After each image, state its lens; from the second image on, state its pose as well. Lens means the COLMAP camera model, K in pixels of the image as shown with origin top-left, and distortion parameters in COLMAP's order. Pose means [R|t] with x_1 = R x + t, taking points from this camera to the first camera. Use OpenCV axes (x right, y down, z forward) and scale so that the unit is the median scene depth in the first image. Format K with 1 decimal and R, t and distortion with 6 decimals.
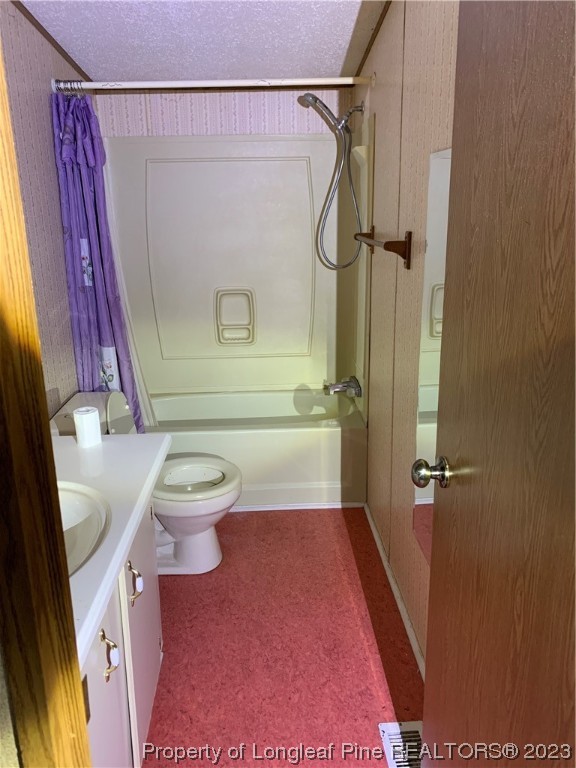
lens RADIAL K [[591.9, 0, 292.8], [0, 591.9, 374.1], [0, 0, 1]] dist [0.037317, -0.029358]
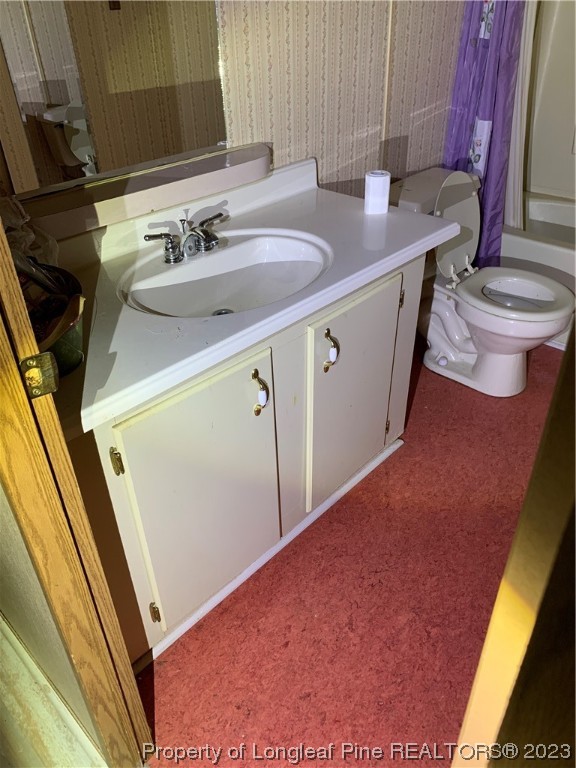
lens RADIAL K [[591.9, 0, 305.0], [0, 591.9, 376.4], [0, 0, 1]] dist [0.037317, -0.029358]
pose [[0.704057, 0.389905, -0.593530, 0.180308], [-0.185144, 0.907667, 0.376647, 0.015458], [0.685584, -0.155293, 0.711238, 0.155710]]
